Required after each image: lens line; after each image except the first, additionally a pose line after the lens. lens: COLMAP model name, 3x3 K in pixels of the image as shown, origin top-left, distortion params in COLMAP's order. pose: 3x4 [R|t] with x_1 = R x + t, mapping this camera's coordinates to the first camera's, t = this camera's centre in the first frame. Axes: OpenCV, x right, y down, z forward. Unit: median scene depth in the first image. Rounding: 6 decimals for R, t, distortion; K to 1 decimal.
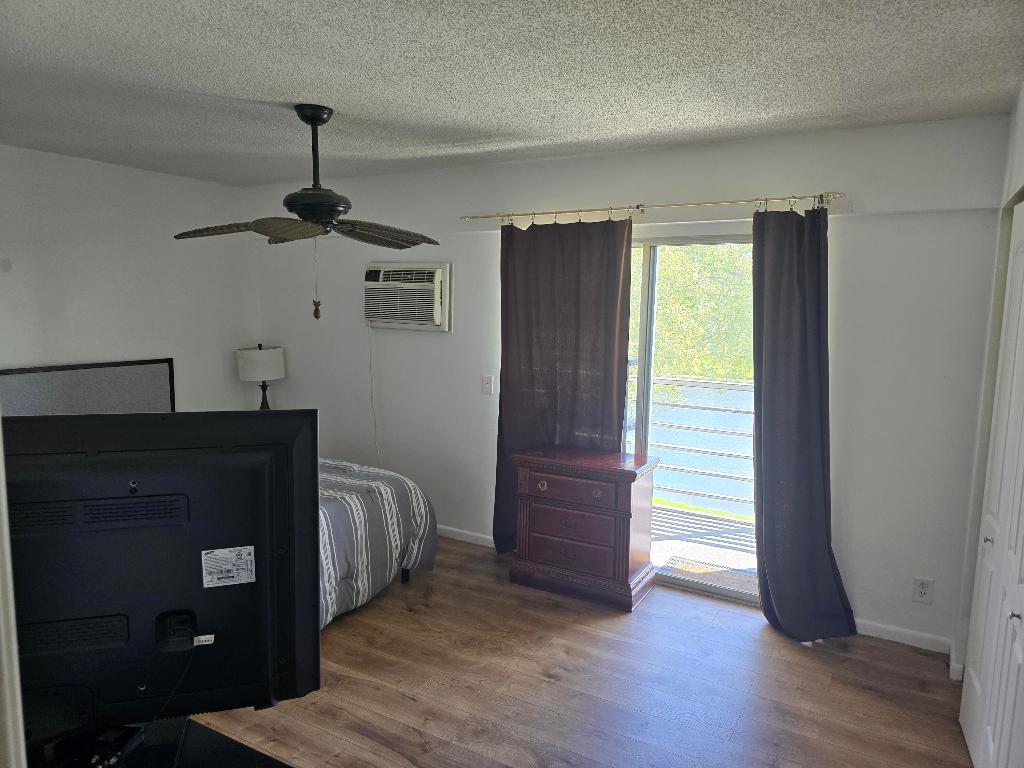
lens RADIAL K [[699.3, 0, 513.4], [0, 699.3, 388.4], [0, 0, 1]] dist [0.045341, -0.041868]
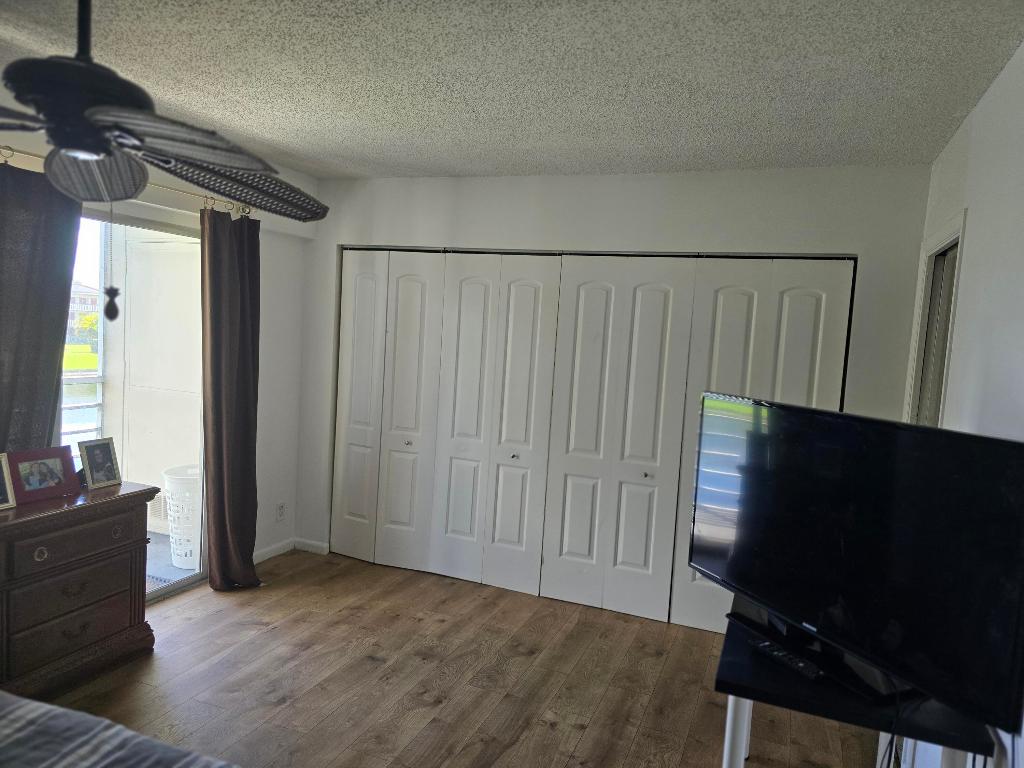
lens RADIAL K [[699.3, 0, 513.0], [0, 699.3, 381.1], [0, 0, 1]] dist [0.045341, -0.041868]
pose [[-0.145685, -0.104558, 0.983790, -0.850336], [0.066996, 0.991074, 0.115254, -0.095335], [-0.987060, 0.082701, -0.137379, 0.778101]]
